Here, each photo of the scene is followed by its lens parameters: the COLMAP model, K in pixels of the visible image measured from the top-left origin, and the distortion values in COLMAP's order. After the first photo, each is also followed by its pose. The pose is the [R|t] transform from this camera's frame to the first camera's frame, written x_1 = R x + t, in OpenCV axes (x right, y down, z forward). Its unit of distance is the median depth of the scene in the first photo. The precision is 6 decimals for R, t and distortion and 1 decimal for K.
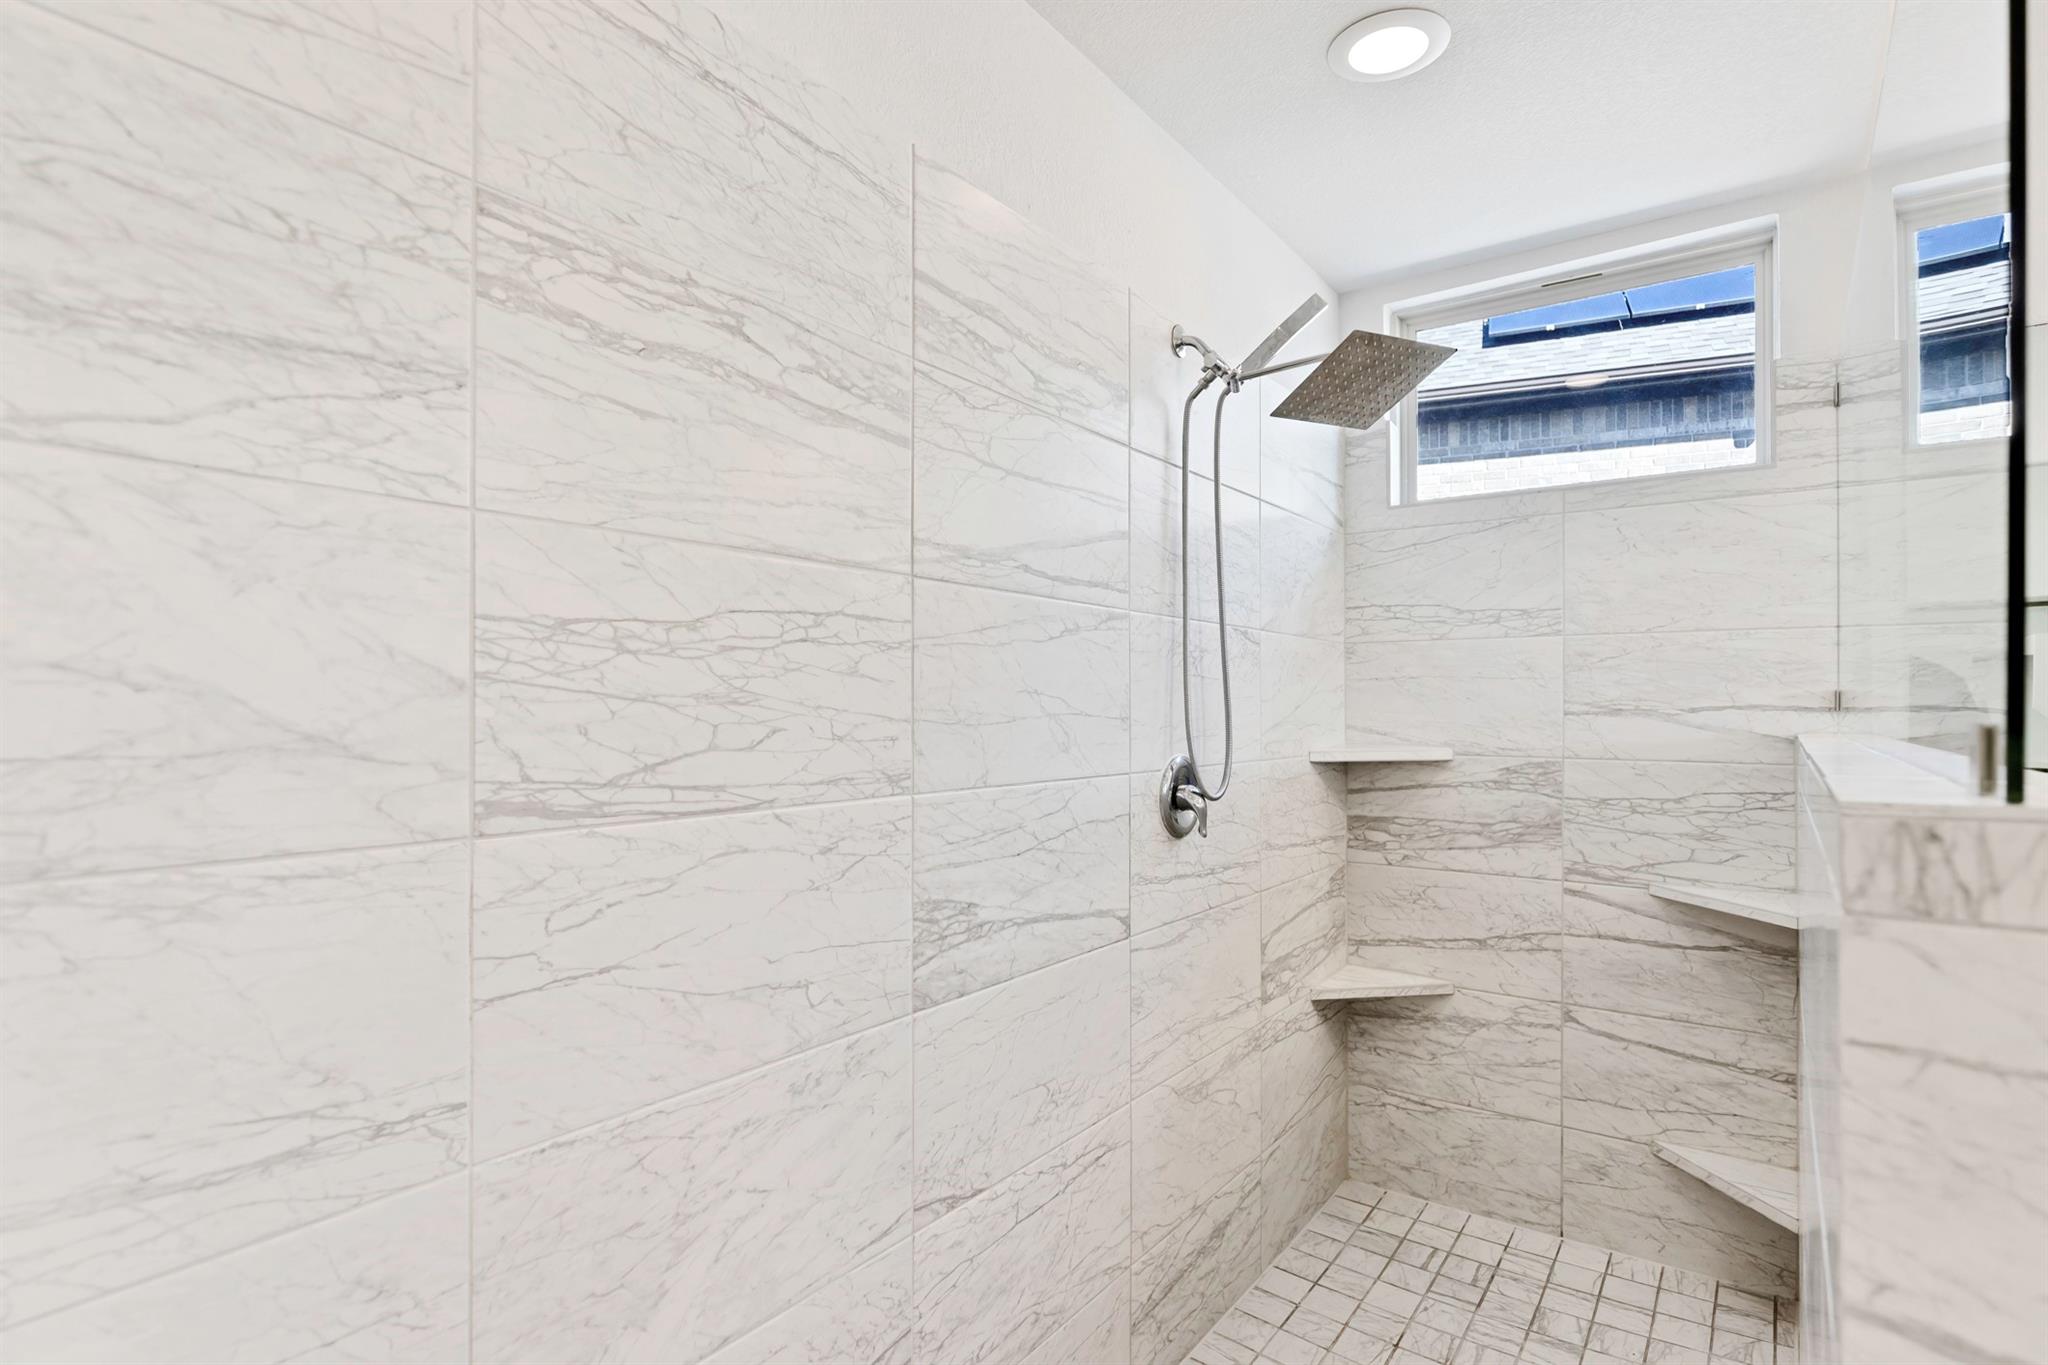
lens RADIAL K [[1060.6, 0, 1022.5], [0, 1060.6, 704.1], [0, 0, 1]] dist [0.001734, 0.000665]
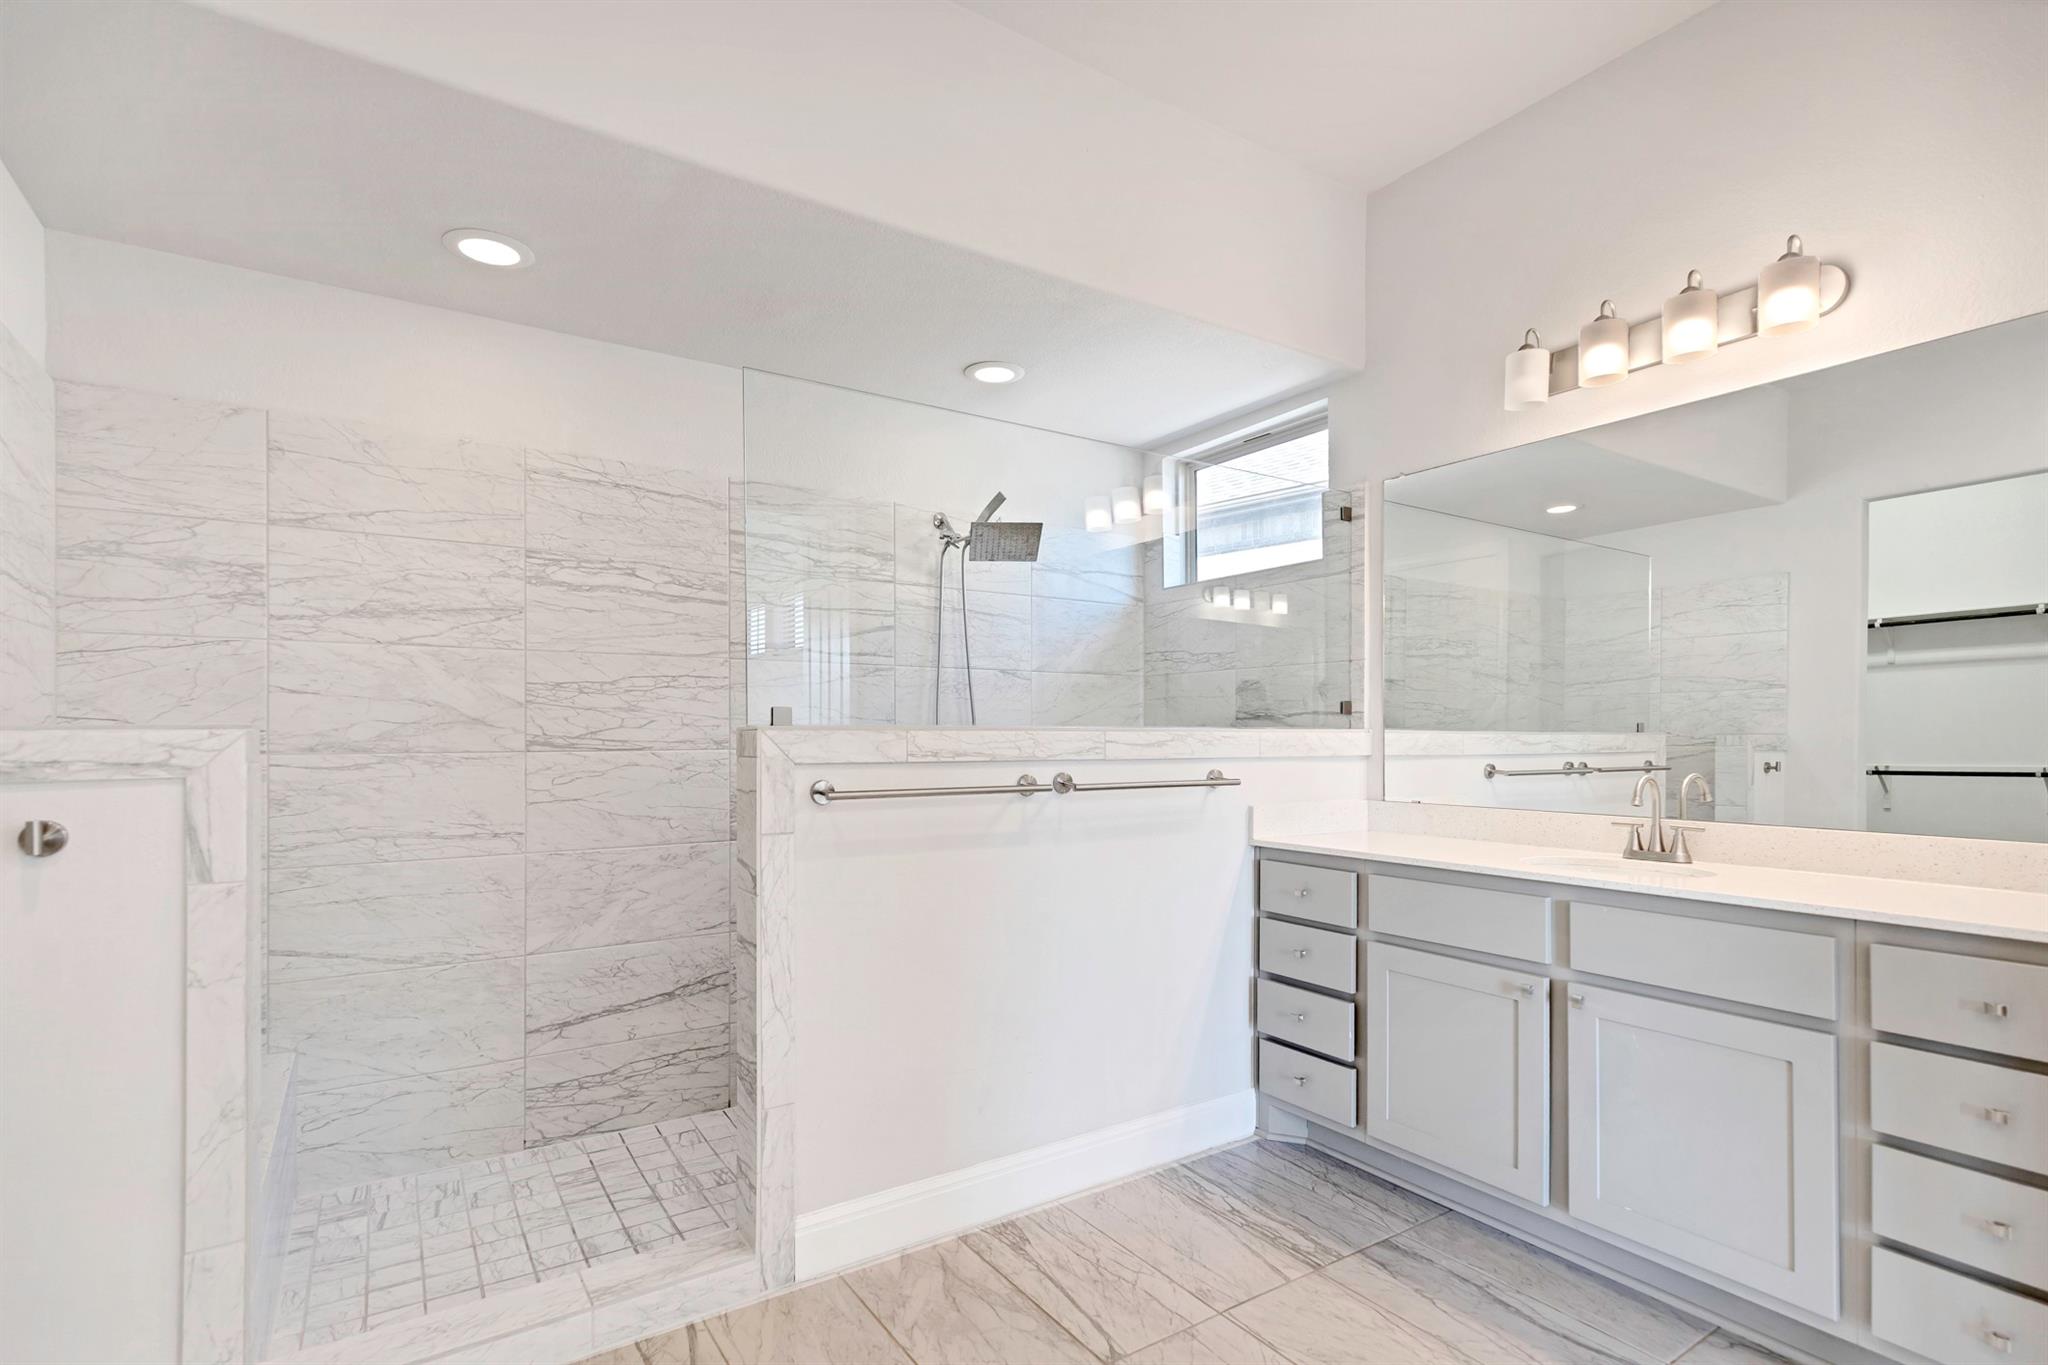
lens RADIAL K [[983.6, 0, 1028.9], [0, 983.6, 732.5], [0, 0, 1]] dist [0.008057, -0.000368]
pose [[0.934249, -0.001631, -0.356618, 1.610631], [0.002958, 0.999991, 0.003176, 0.050925], [0.356610, -0.004022, 0.934245, -1.020746]]
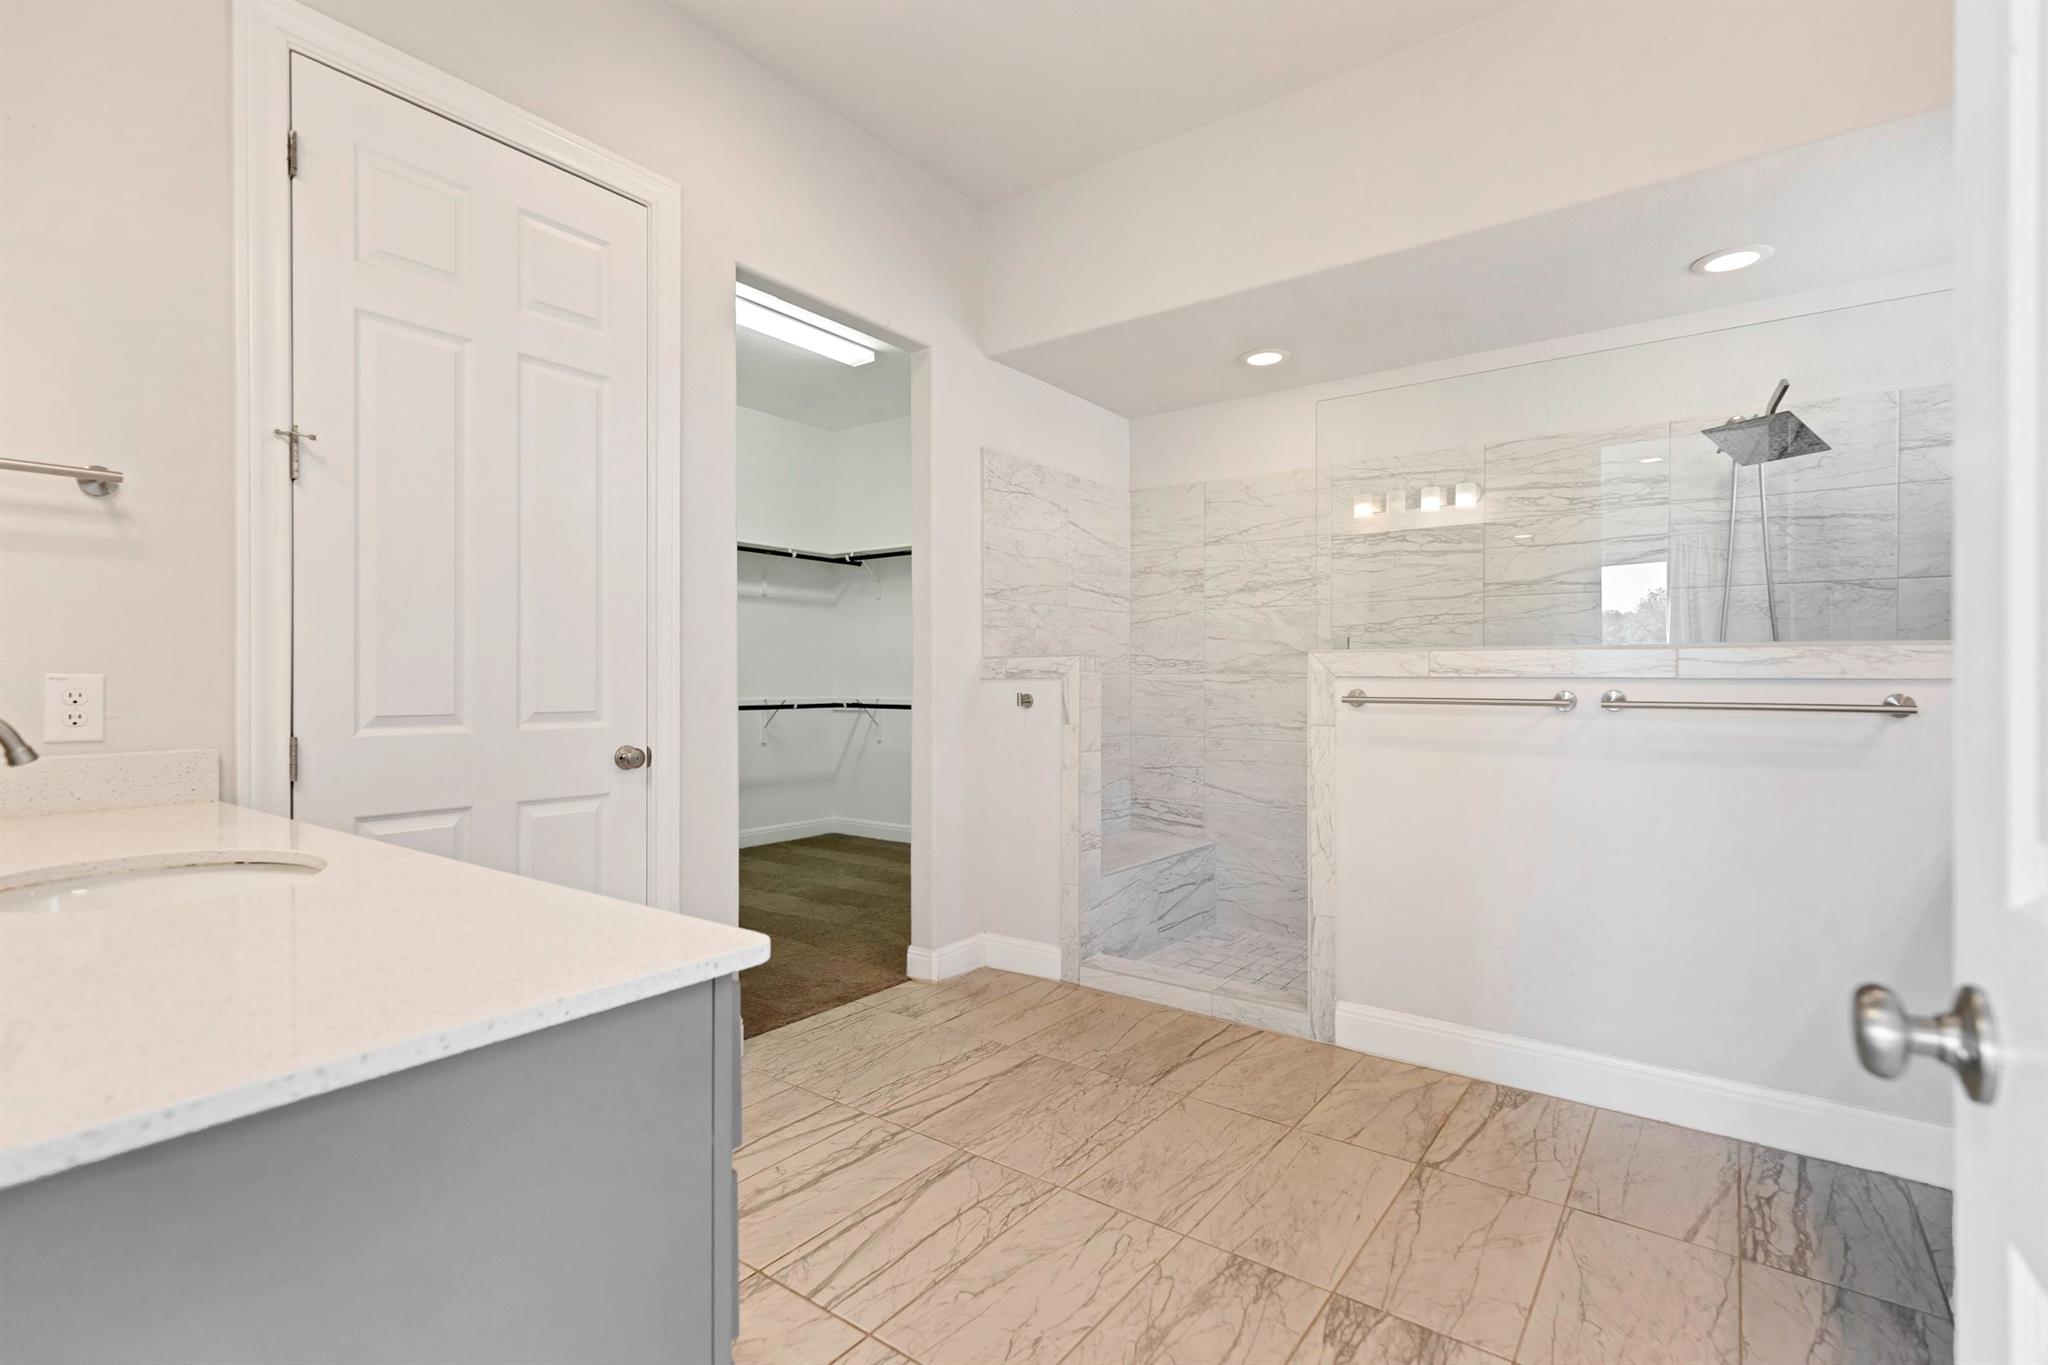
lens RADIAL K [[954.3, 0, 1021.1], [0, 954.3, 691.9], [0, 0, 1]] dist [0.005000, 0.000069]
pose [[-0.021979, 0.013983, -0.999661, 3.052699], [0.003277, 0.999898, 0.013915, 0.116240], [0.999753, -0.002970, -0.022023, -0.231552]]
